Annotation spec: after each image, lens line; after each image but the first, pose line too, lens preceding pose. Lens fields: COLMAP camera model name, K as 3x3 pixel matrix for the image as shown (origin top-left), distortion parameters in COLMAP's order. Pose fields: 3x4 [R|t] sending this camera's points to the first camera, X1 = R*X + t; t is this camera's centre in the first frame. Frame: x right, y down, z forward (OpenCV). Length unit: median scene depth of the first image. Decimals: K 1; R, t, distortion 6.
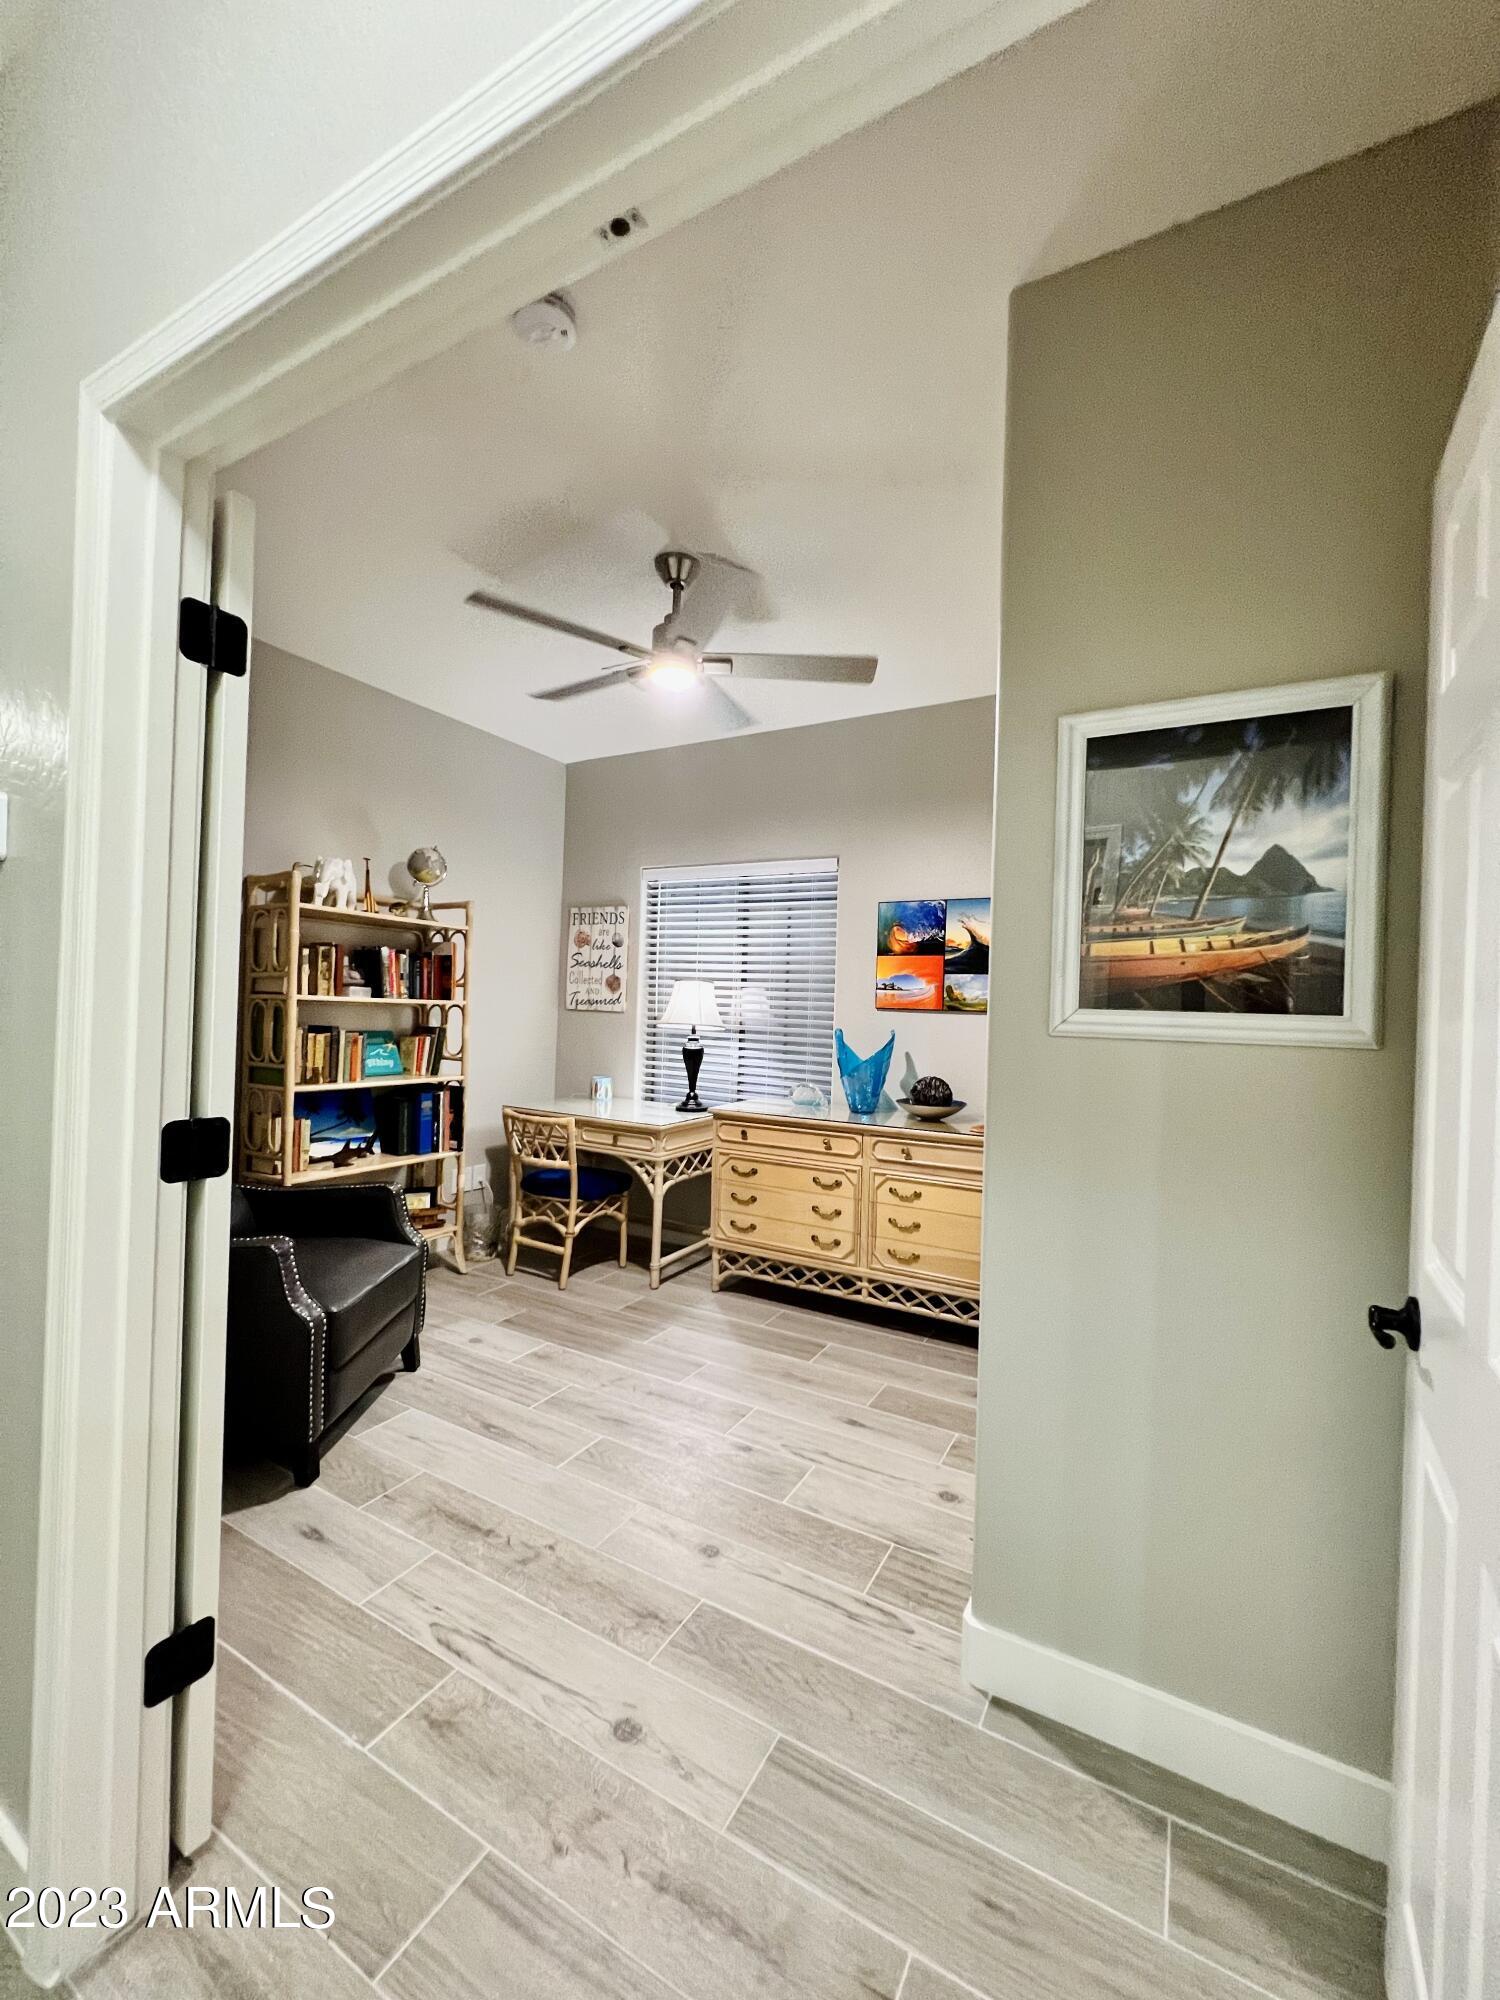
lens RADIAL K [[802.1, 0, 751.7], [0, 802.1, 1005.8], [0, 0, 1]] dist [-0.003234, 0.001480]
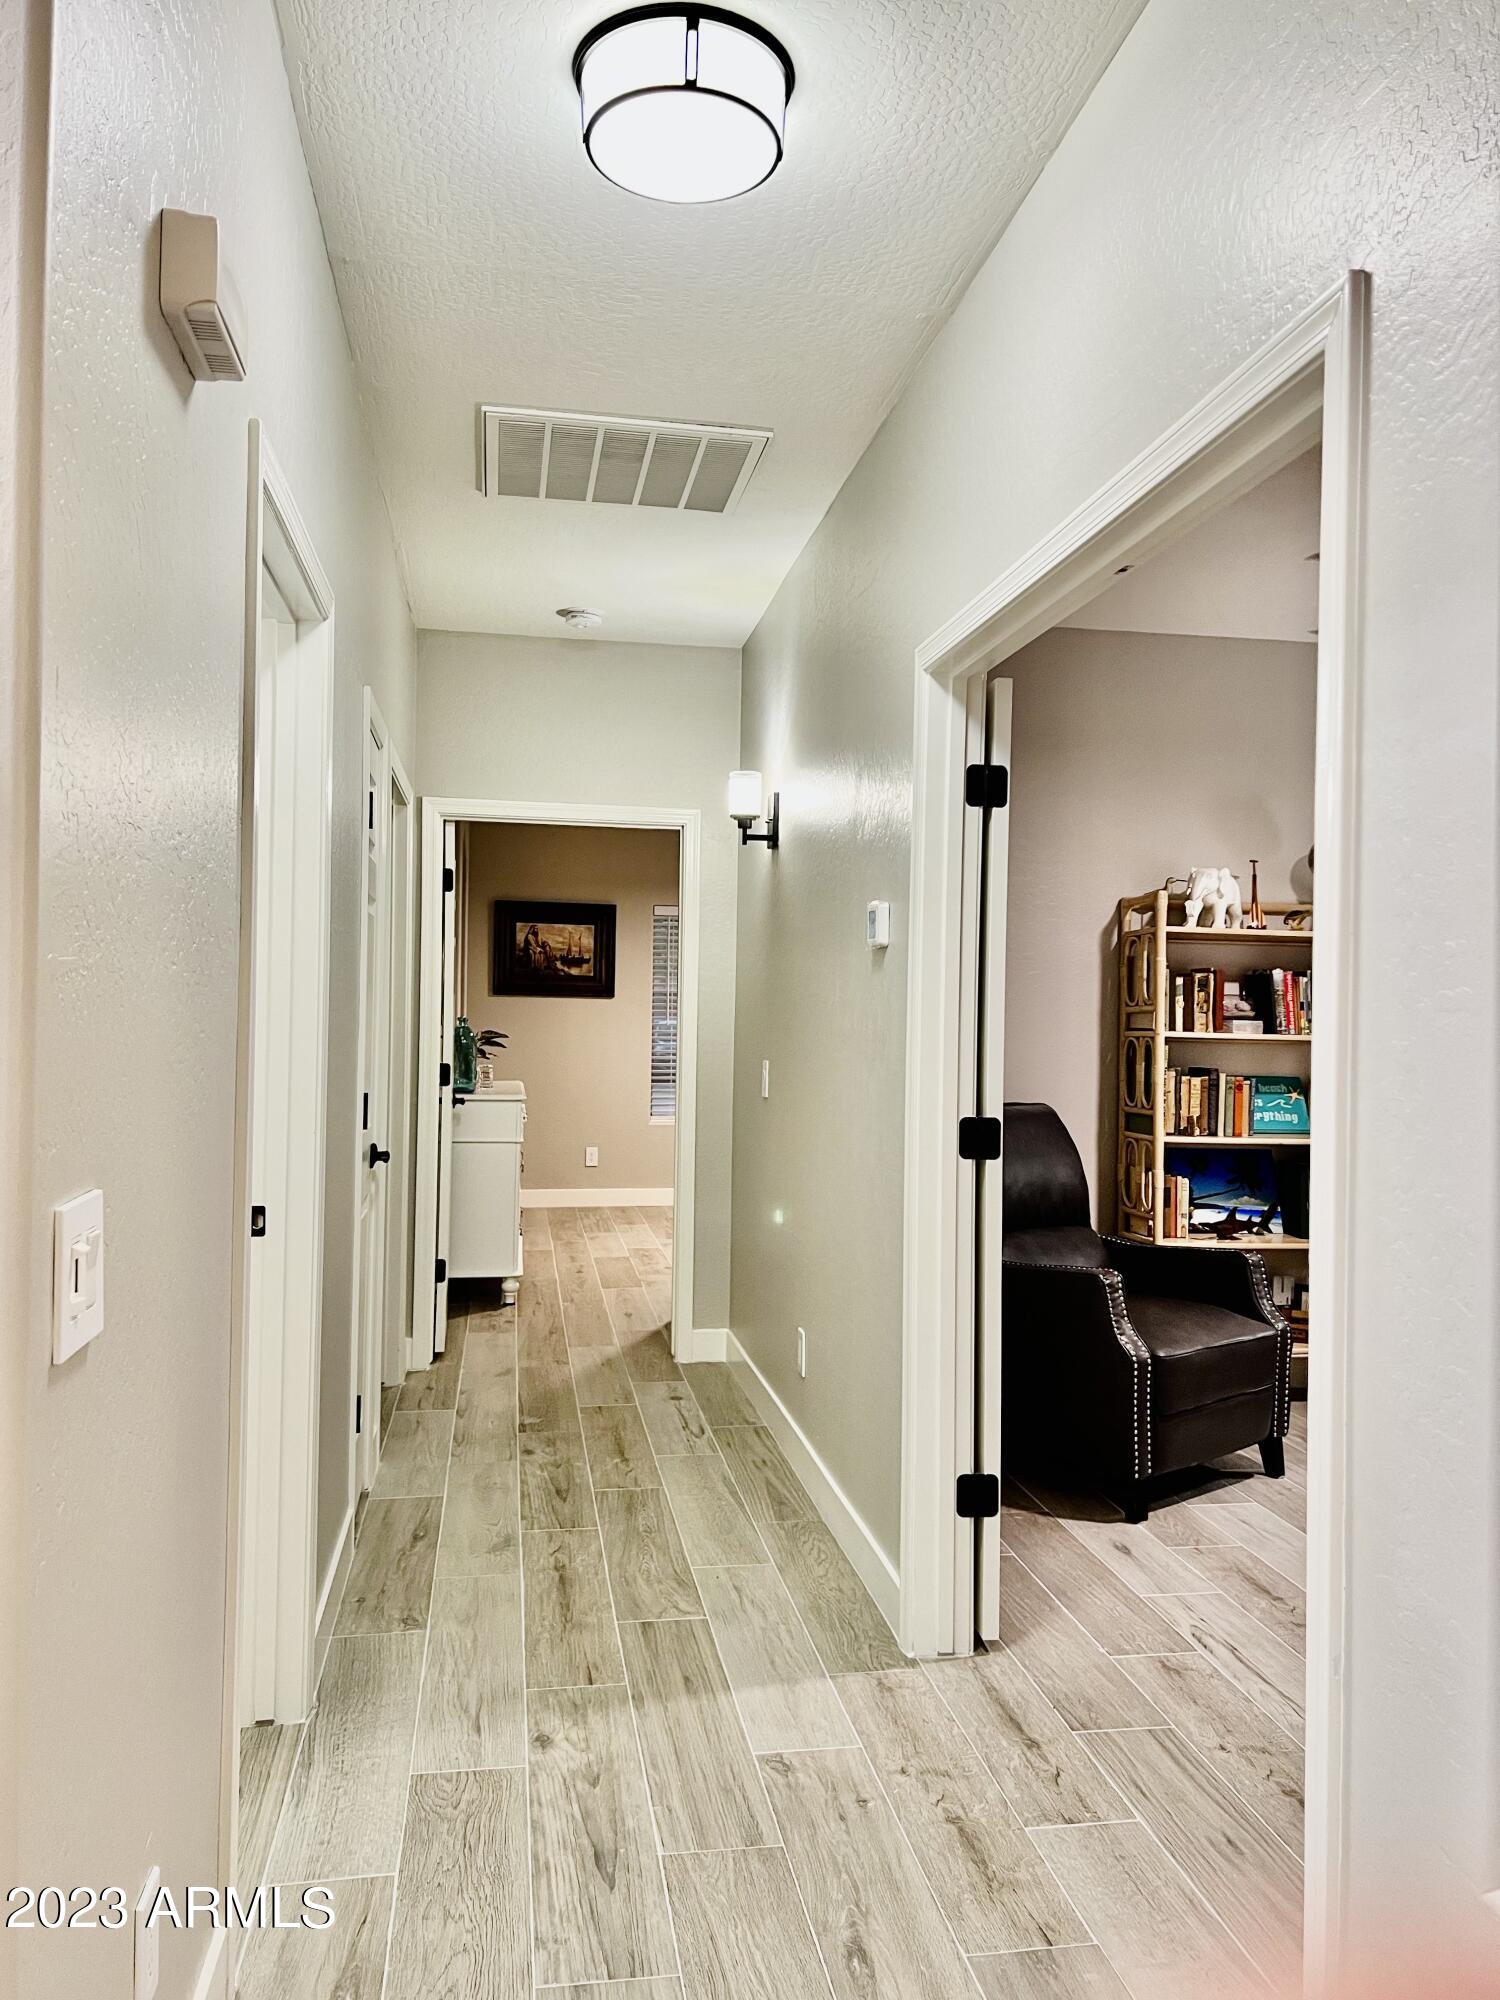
lens RADIAL K [[1515.8, 0, 746.9], [0, 1515.8, 997.1], [0, 0, 1]] dist [0.052151, -0.055629]
pose [[0.621628, -0.031918, -0.782662, 0.422767], [0.003653, 0.999277, -0.037851, 0.009572], [0.783304, 0.020670, 0.621295, -0.367935]]
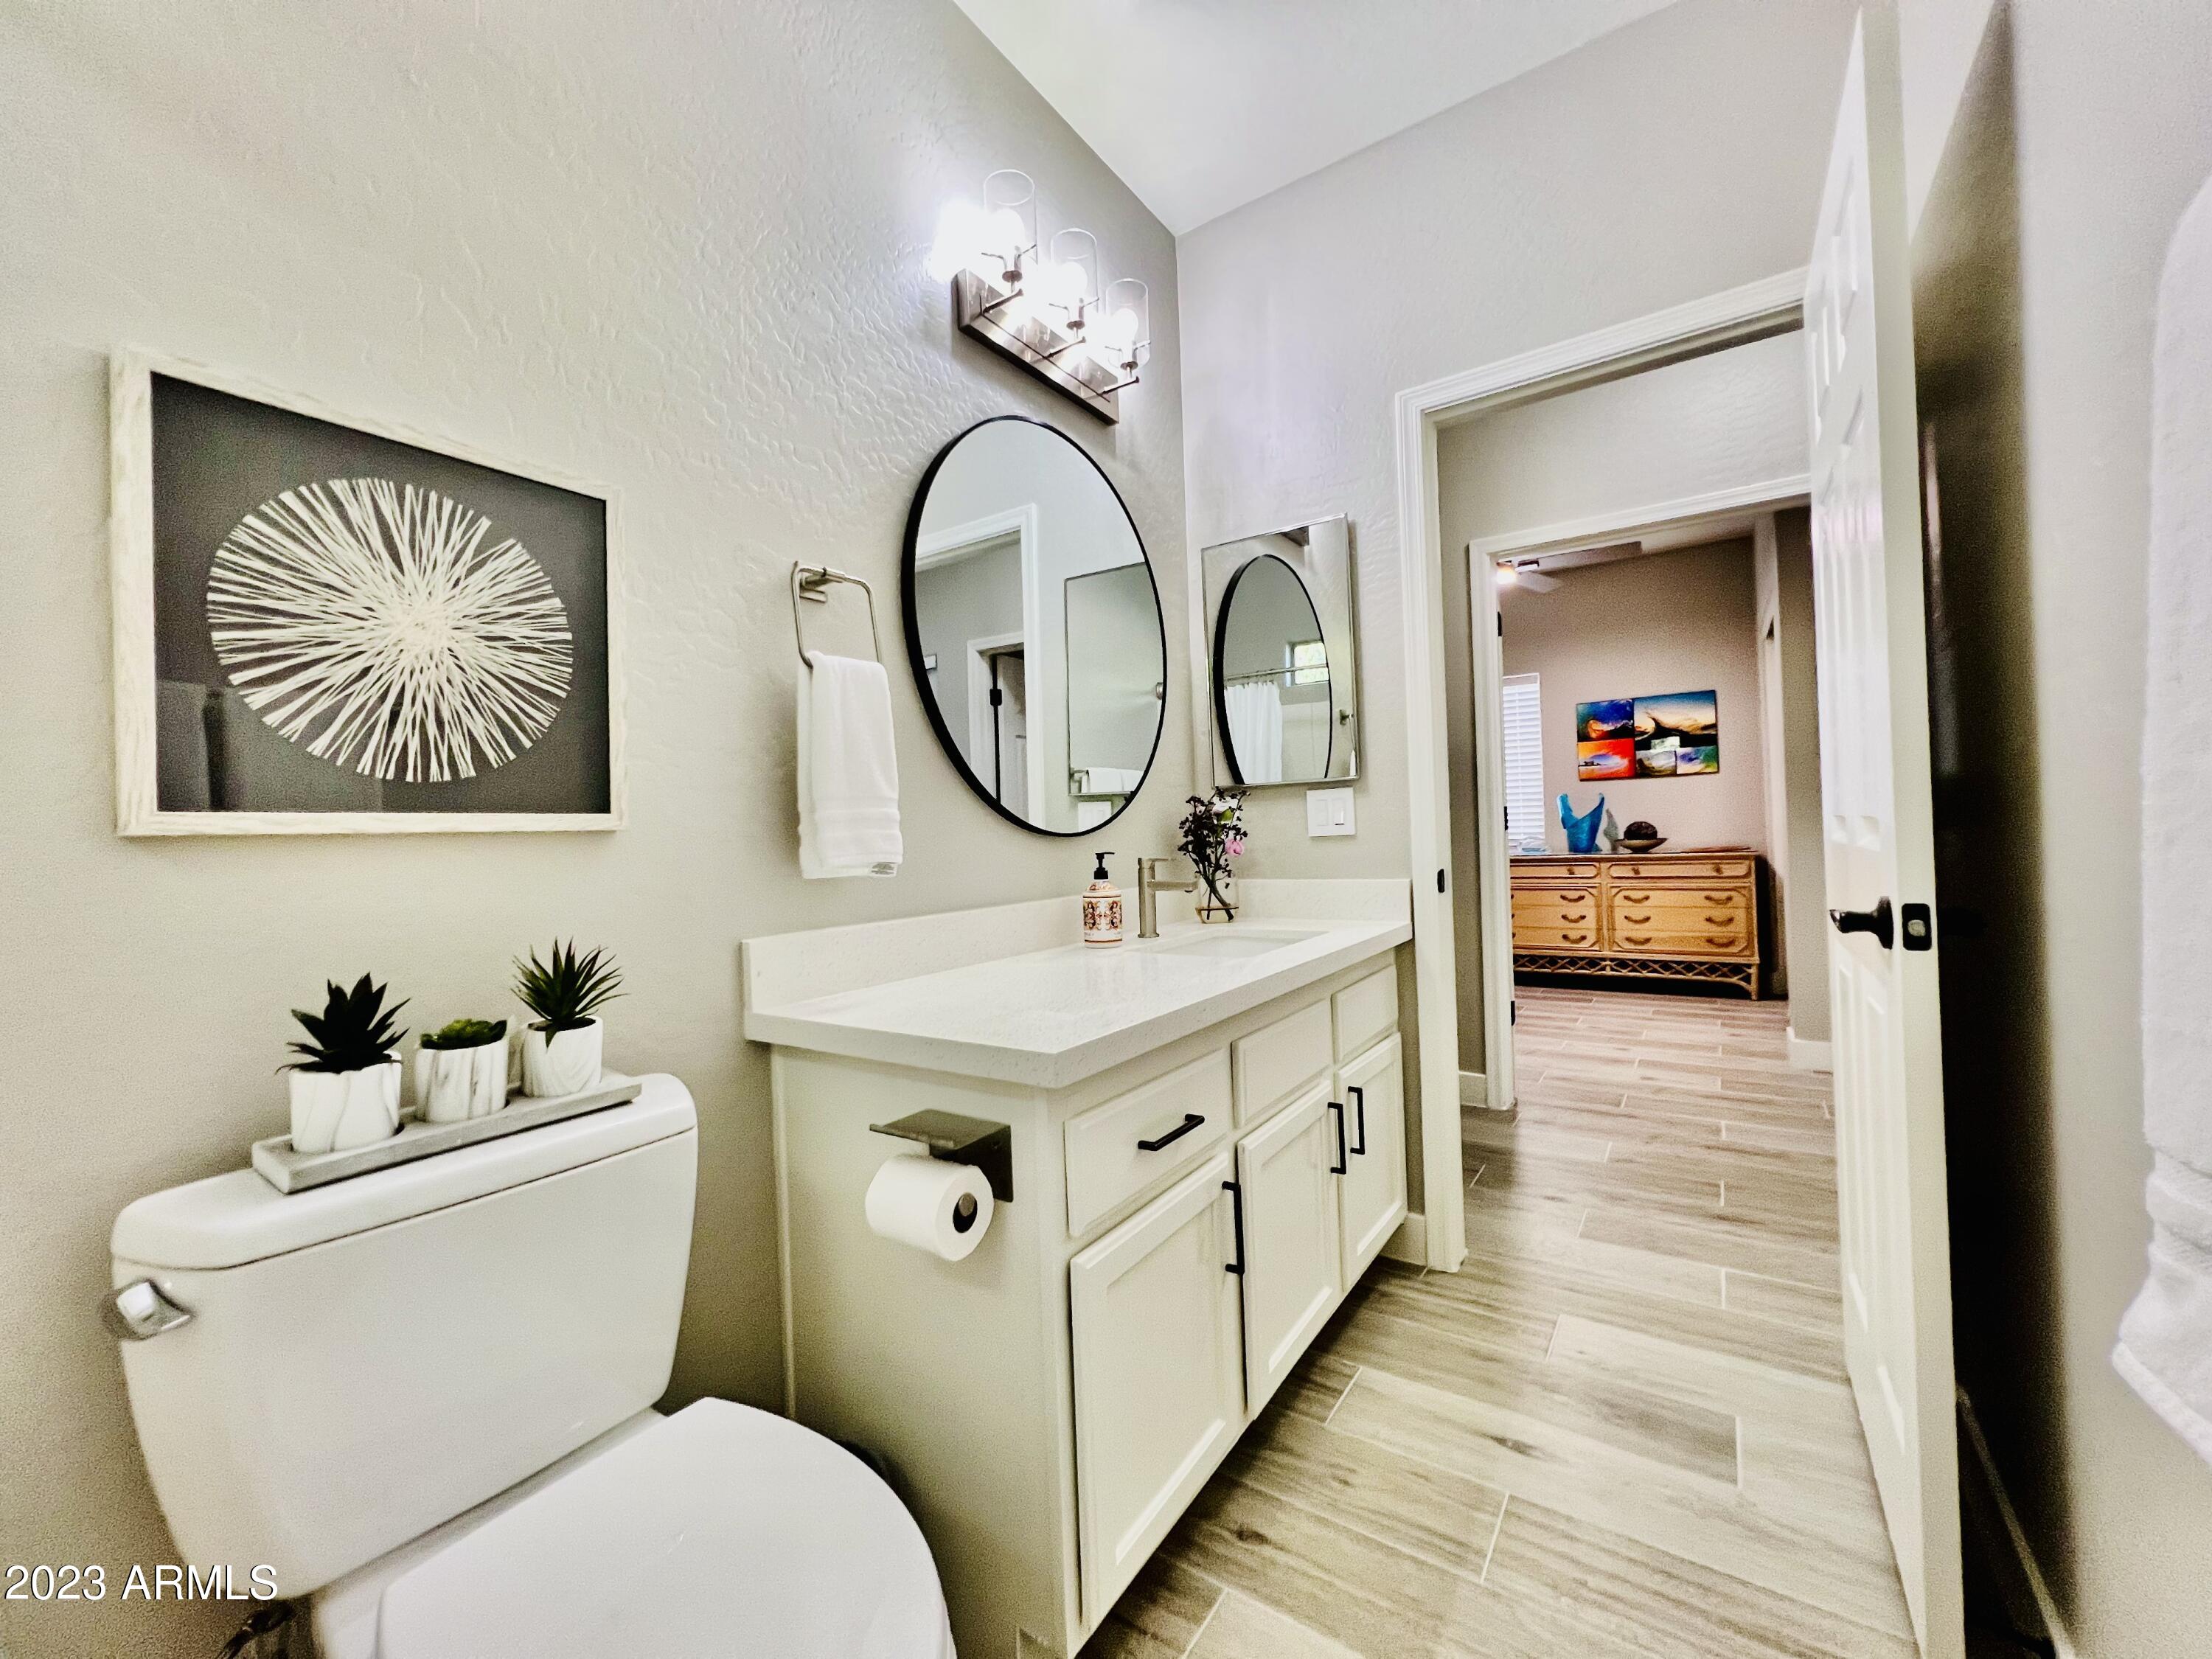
lens RADIAL K [[887.1, 0, 1101.3], [0, 887.1, 843.4], [0, 0, 1]] dist [-0.003234, 0.001480]
pose [[0.993053, -0.066513, -0.097061, -0.605422], [0.067207, 0.997731, 0.003895, 0.058634], [0.096582, -0.010392, 0.995271, -0.702509]]
